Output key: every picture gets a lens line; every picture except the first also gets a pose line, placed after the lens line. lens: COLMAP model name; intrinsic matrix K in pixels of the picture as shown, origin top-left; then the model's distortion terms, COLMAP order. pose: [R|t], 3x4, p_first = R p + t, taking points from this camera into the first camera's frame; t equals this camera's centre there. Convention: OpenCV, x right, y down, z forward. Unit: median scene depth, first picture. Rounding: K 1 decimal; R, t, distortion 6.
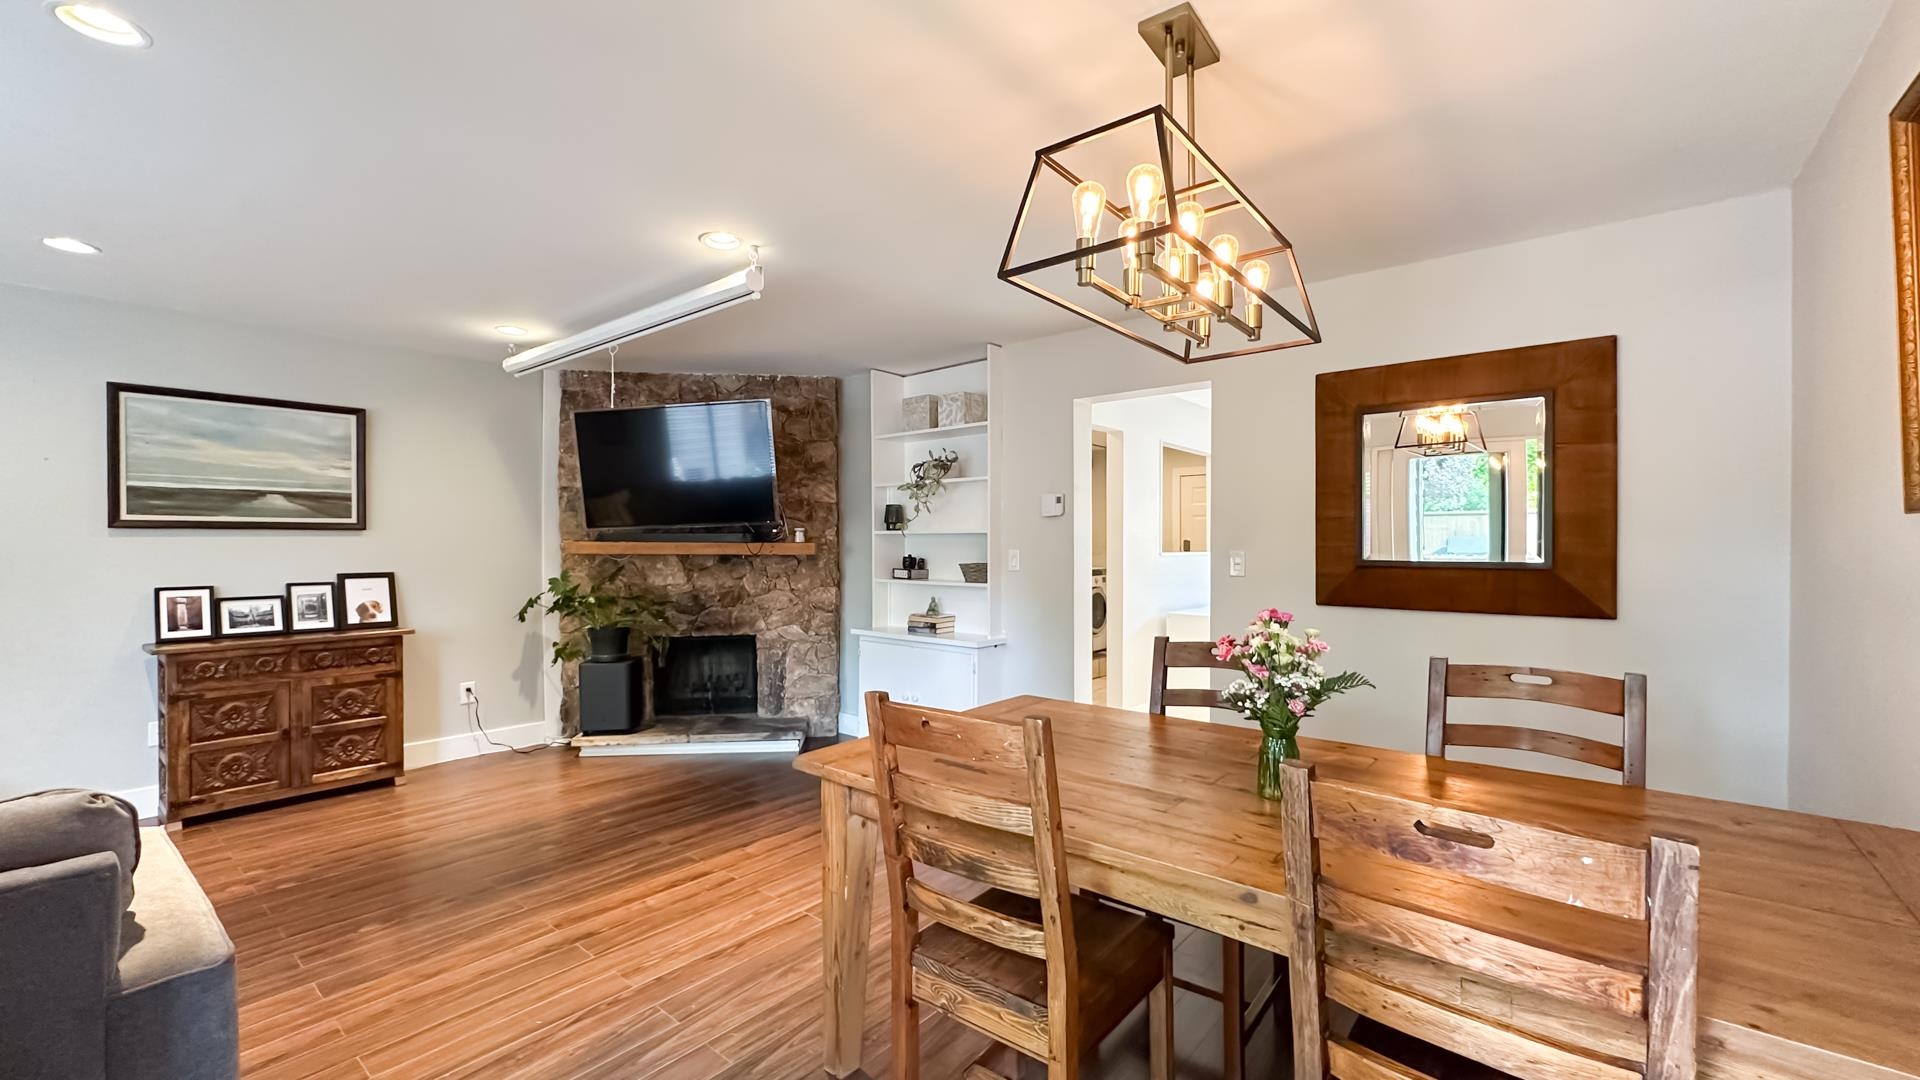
lens RADIAL K [[774.4, 0, 959.3], [0, 774.4, 543.3], [0, 0, 1]] dist [-0.001575, -0.000197]
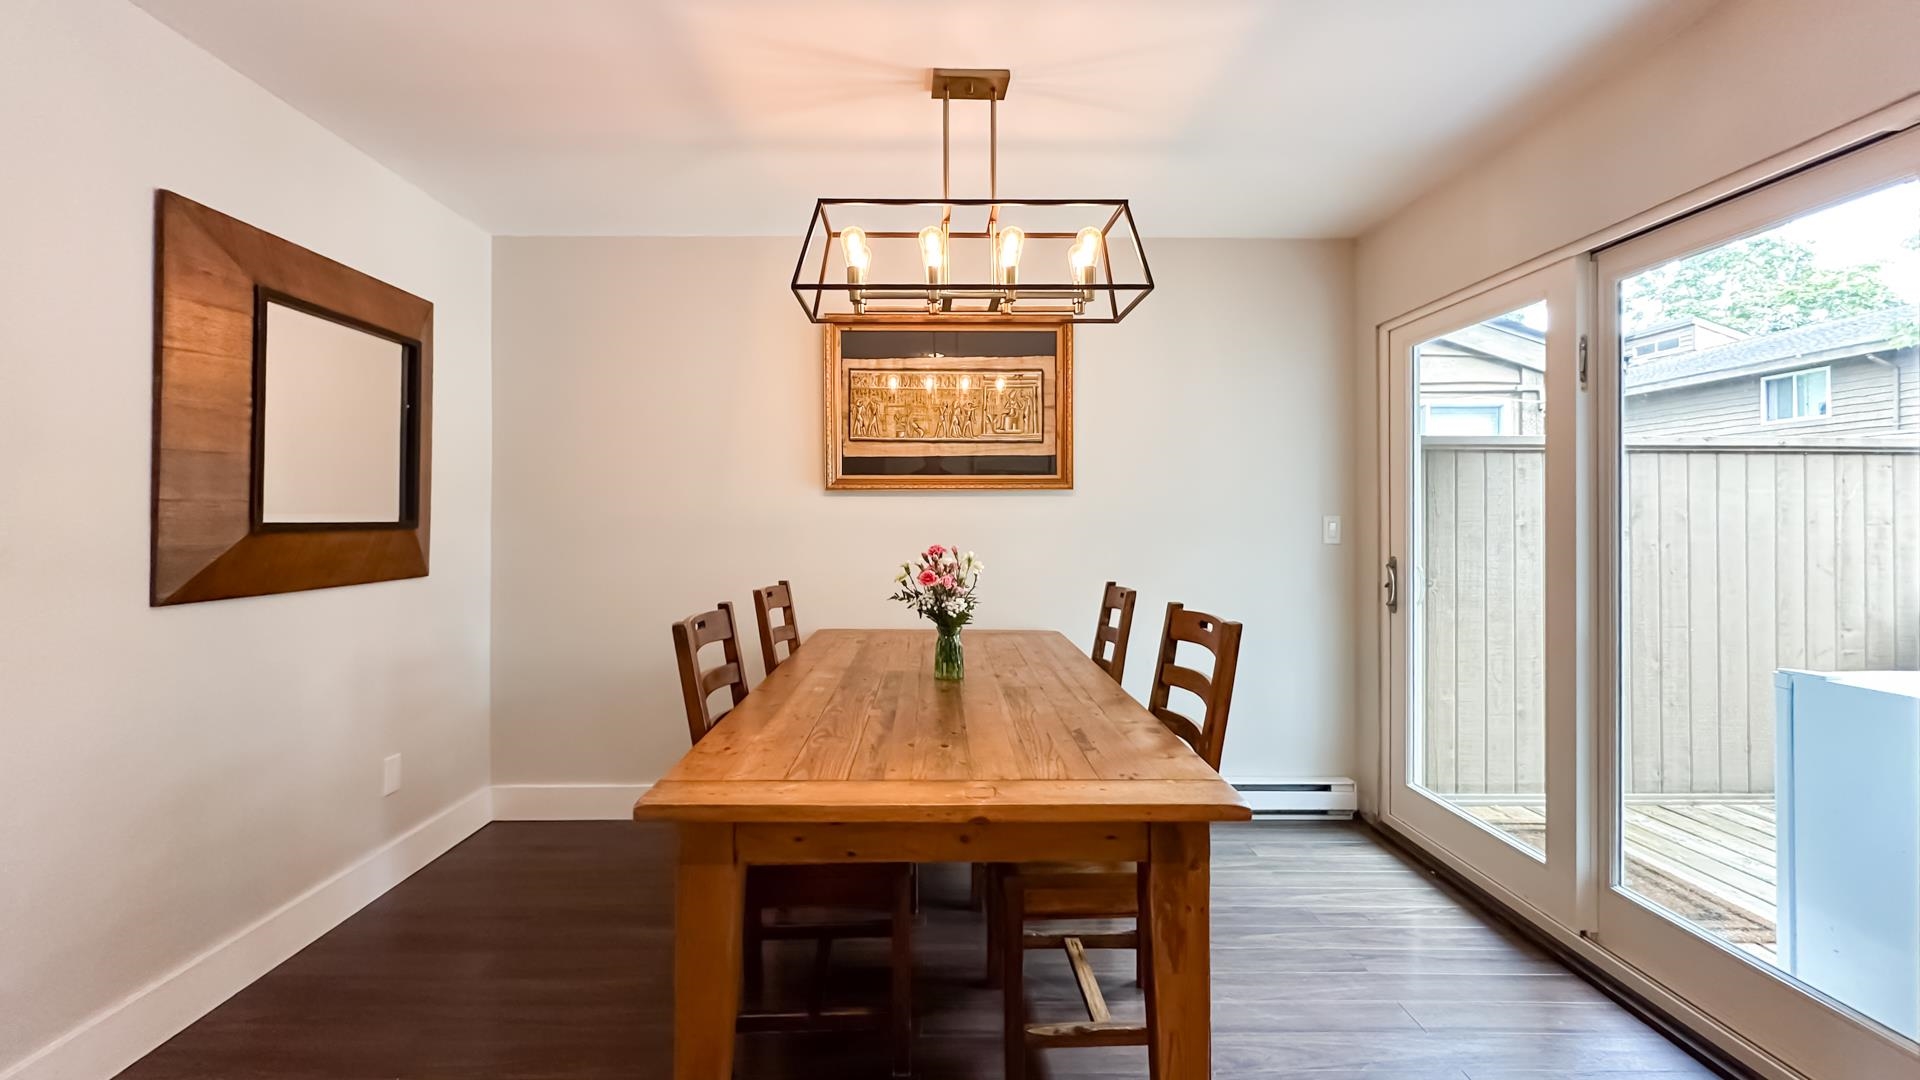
lens RADIAL K [[776.3, 0, 945.1], [0, 776.3, 512.6], [0, 0, 1]] dist [-0.002356, -0.000118]
pose [[-0.651488, 0.007185, 0.758625, -0.250580], [0.004292, 0.999974, -0.005784, 0.014291], [-0.758647, -0.000512, -0.651502, 0.744887]]
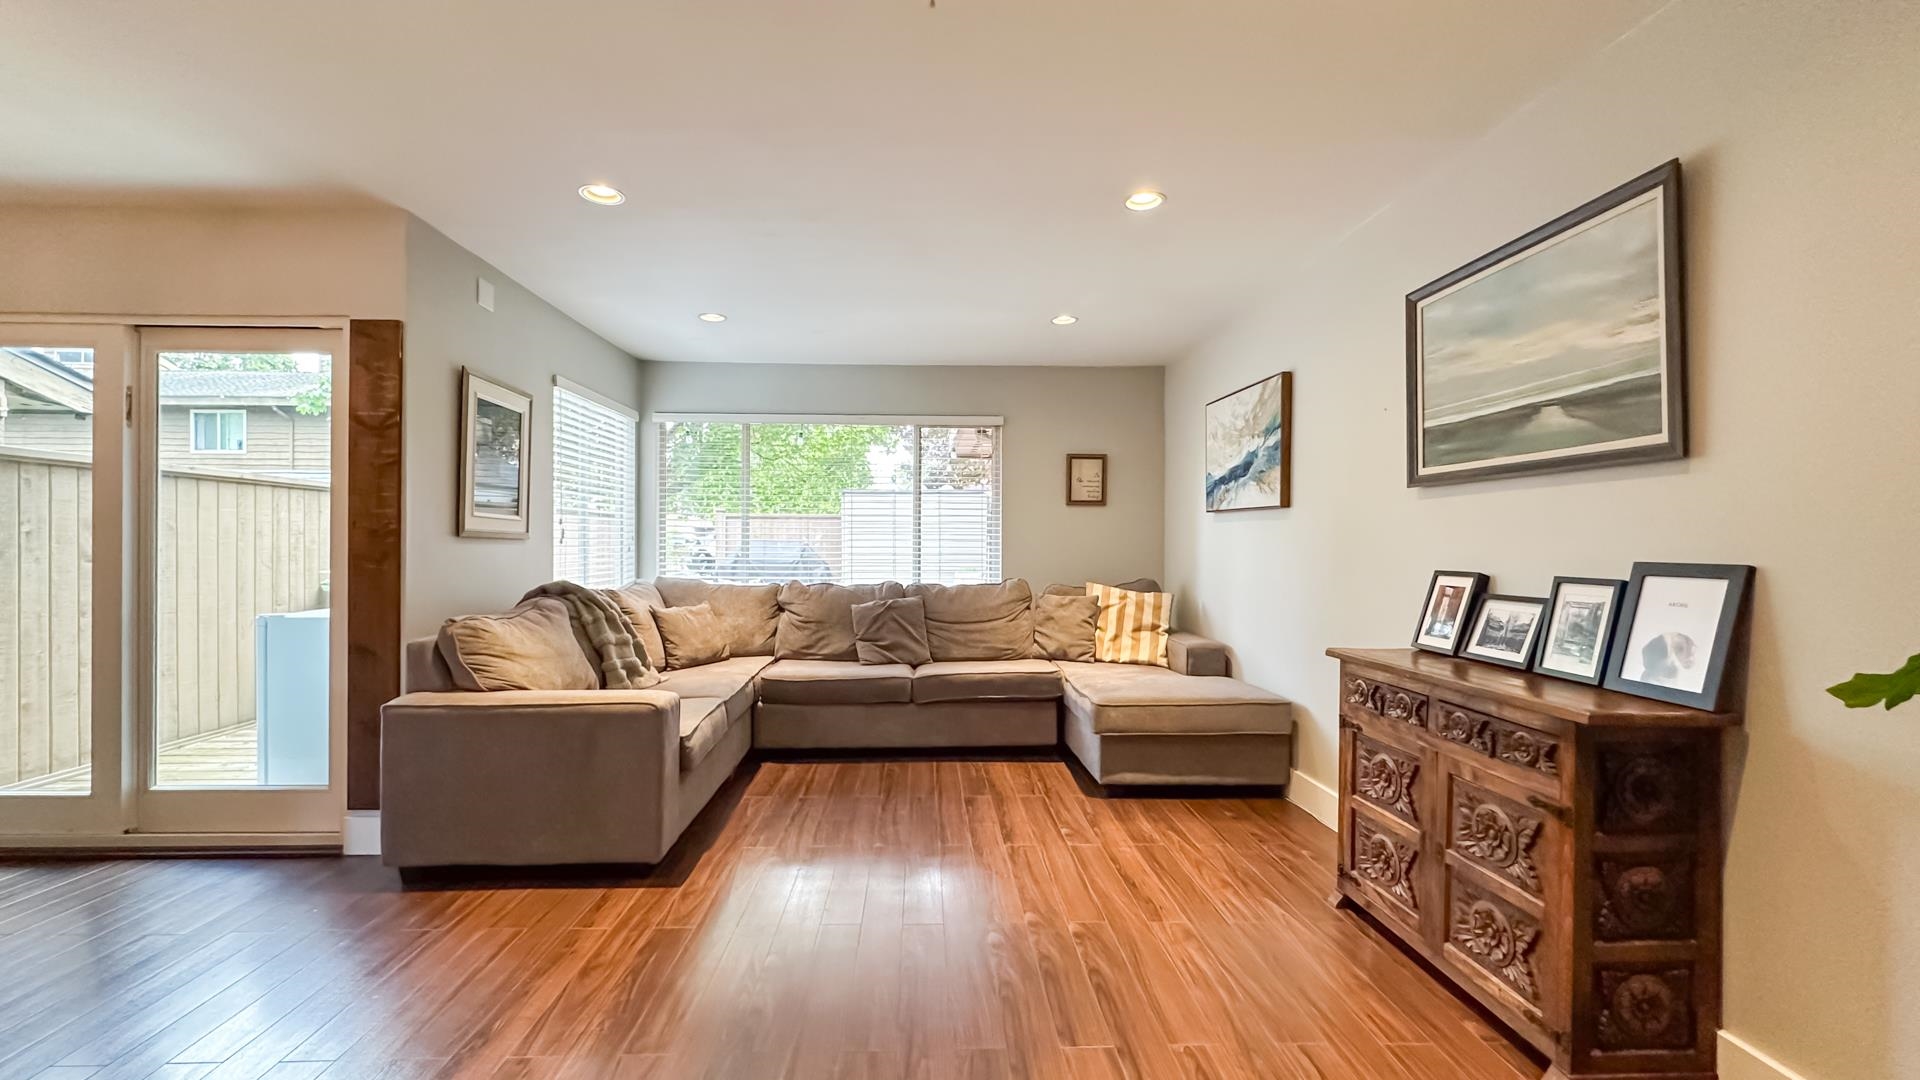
lens RADIAL K [[781.9, 0, 937.3], [0, 781.9, 545.6], [0, 0, 1]] dist [-0.001891, 0.000012]
pose [[-0.749992, 0.001311, -0.661445, -0.216335], [-0.005108, 0.999957, 0.007774, 0.028802], [0.661427, 0.009209, -0.749953, 1.093007]]
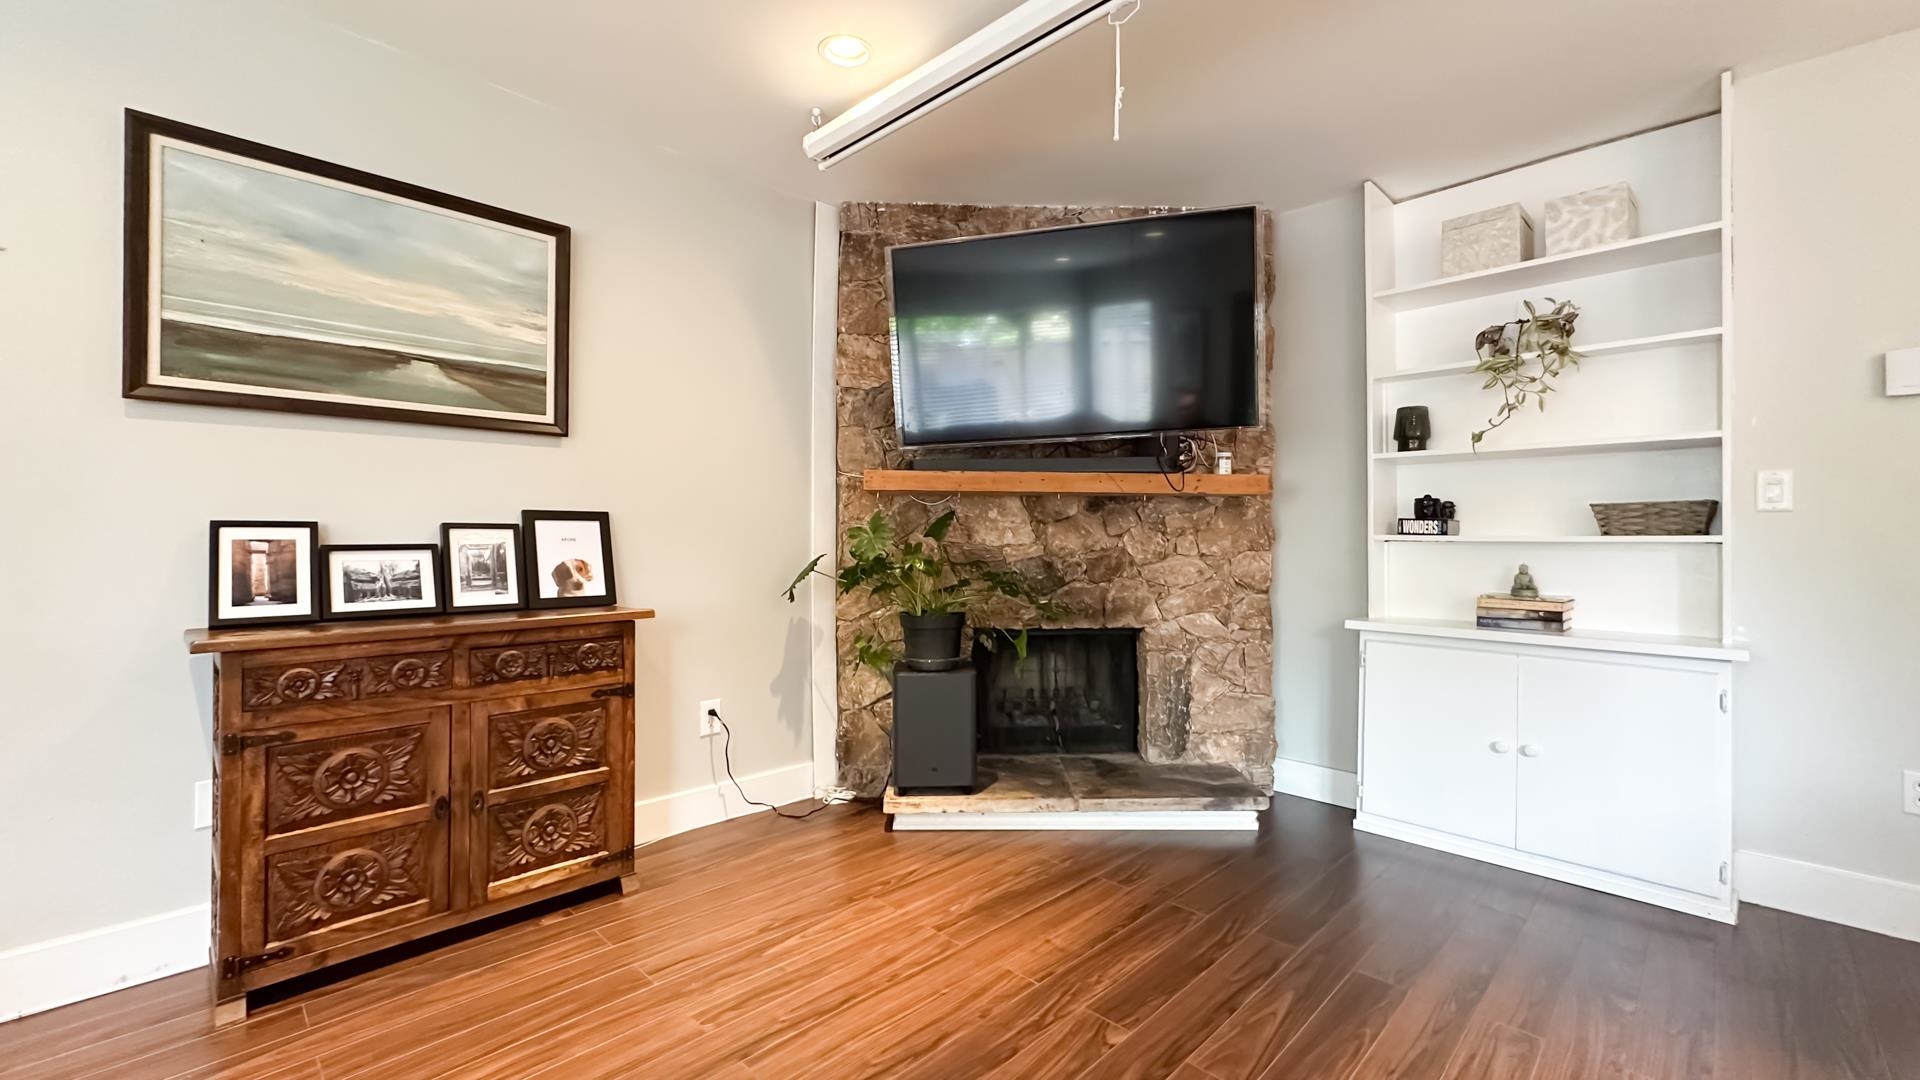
lens RADIAL K [[770.4, 0, 964.2], [0, 770.4, 528.3], [0, 0, 1]] dist [-0.001616, -0.000267]
pose [[0.996833, 0.004321, -0.079402, -0.444005], [-0.005323, 0.999909, -0.012403, 0.059175], [0.079341, 0.012786, 0.996766, 0.470500]]
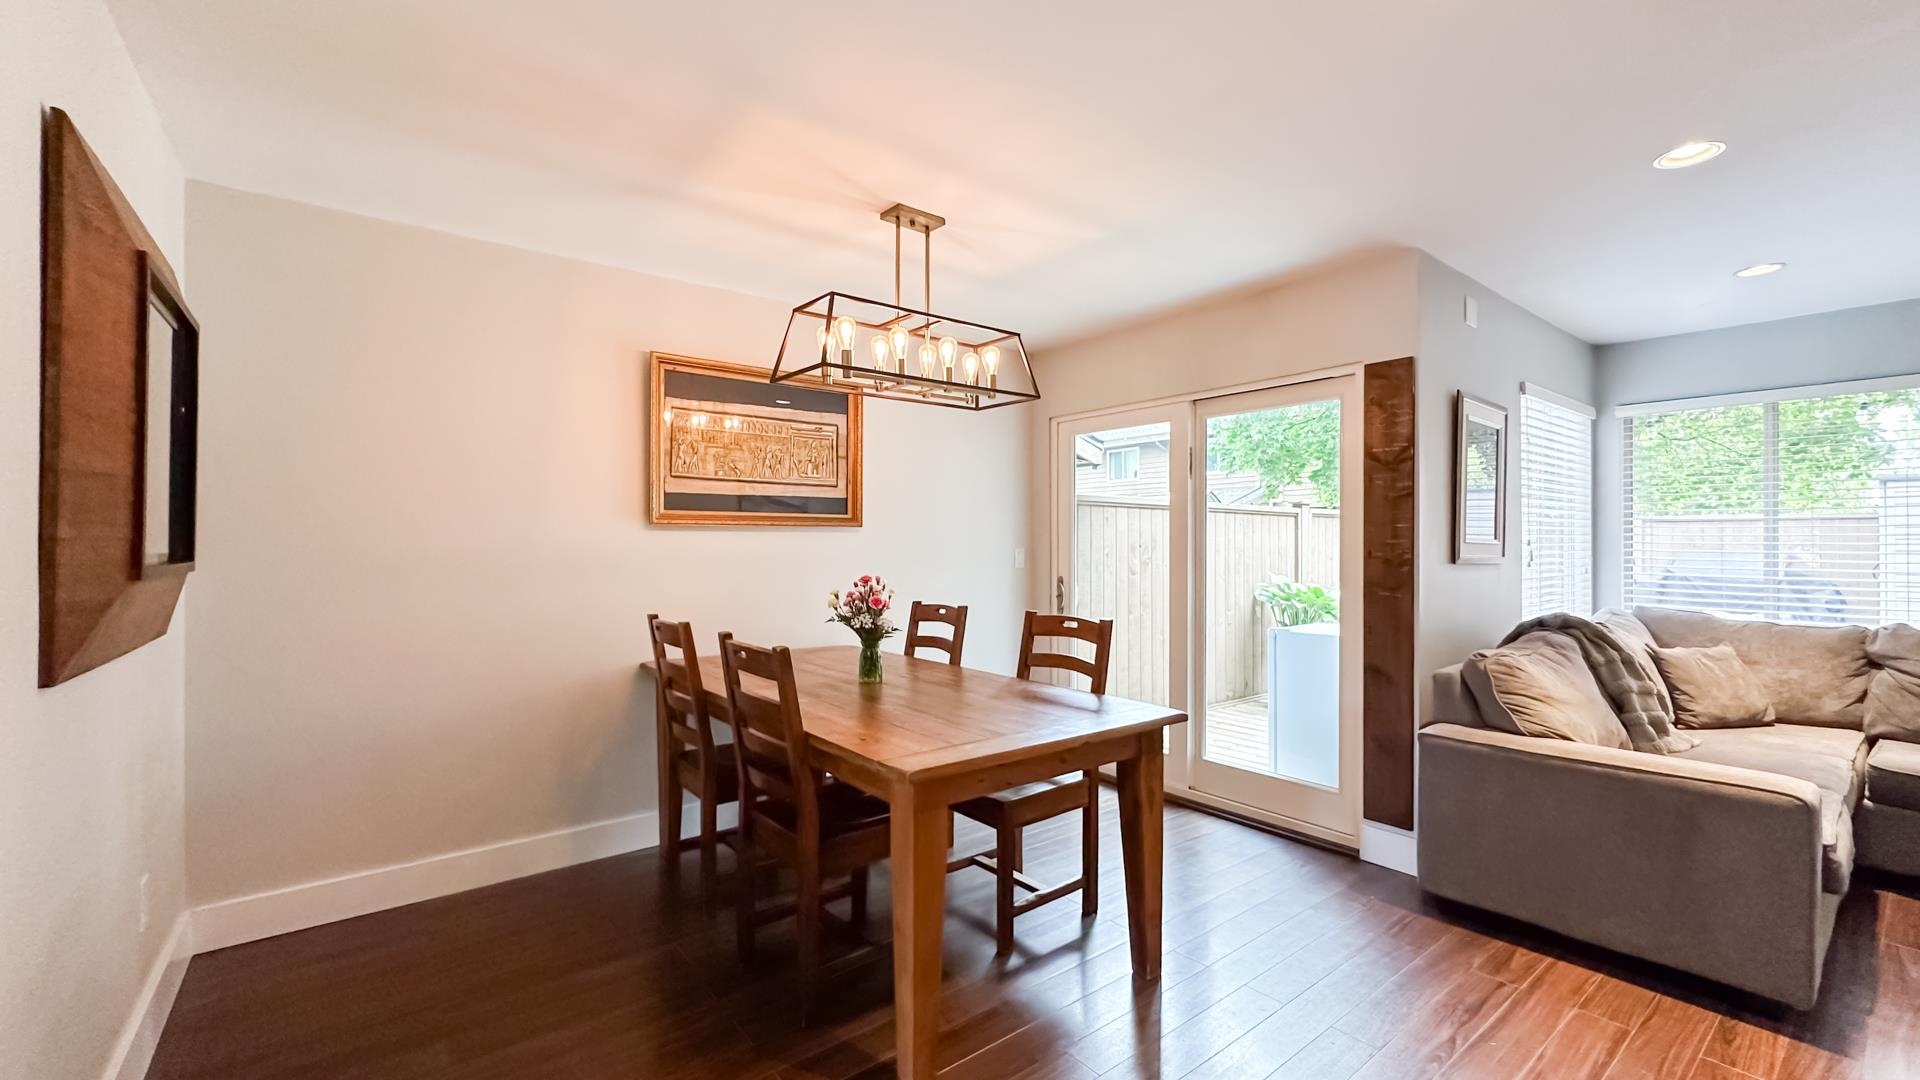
lens RADIAL K [[774.4, 0, 959.3], [0, 774.4, 543.3], [0, 0, 1]] dist [-0.001575, -0.000197]
pose [[-0.979307, 0.001974, 0.202370, -0.051558], [0.002675, 0.999991, 0.003188, 0.004137], [-0.202362, 0.003663, -0.979304, 1.032704]]
